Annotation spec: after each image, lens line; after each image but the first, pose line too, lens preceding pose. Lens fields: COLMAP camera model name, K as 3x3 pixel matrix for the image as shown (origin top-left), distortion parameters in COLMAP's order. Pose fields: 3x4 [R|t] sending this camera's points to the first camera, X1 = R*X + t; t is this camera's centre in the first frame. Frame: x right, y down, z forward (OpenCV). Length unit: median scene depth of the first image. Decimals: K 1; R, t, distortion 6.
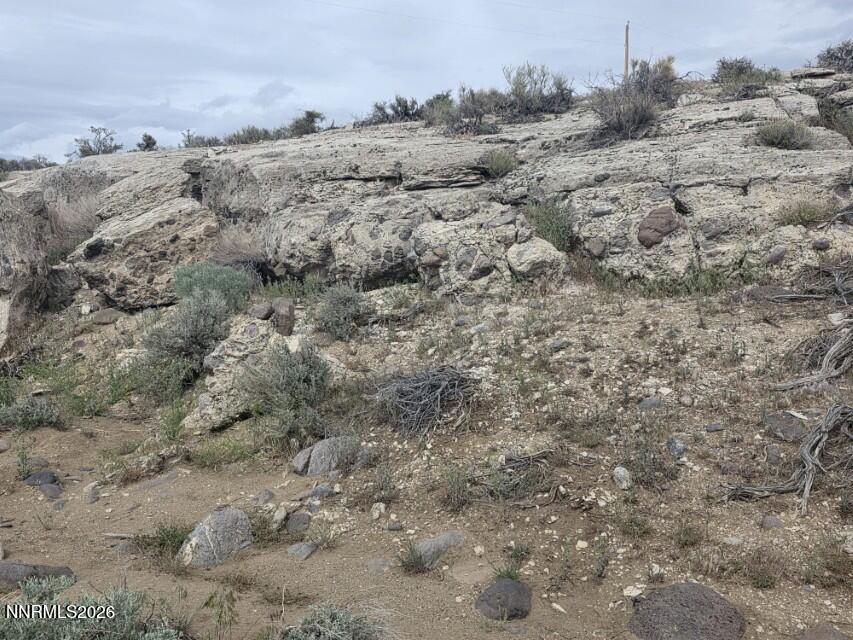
lens RADIAL K [[872.6, 0, 426.7], [0, 872.6, 321.0], [0, 0, 1]] dist [0.042103, 0.000000]
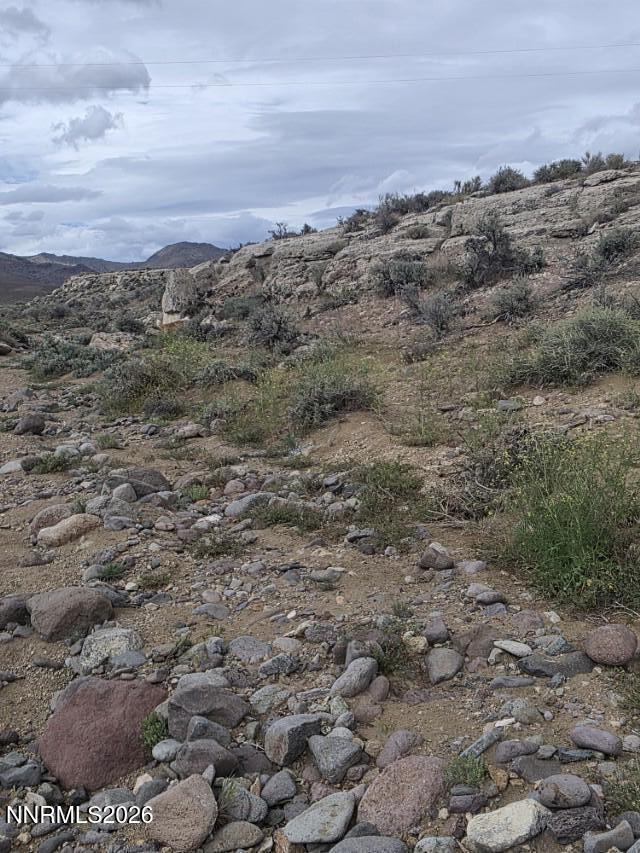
lens RADIAL K [[872.6, 0, 320.0], [0, 872.6, 426.5], [0, 0, 1]] dist [0.042103, 0.000000]
pose [[0.870998, 0.030895, -0.490314, 1.100514], [0.007571, 0.997058, 0.076274, 0.105026], [0.491228, -0.070146, 0.868202, -0.984139]]
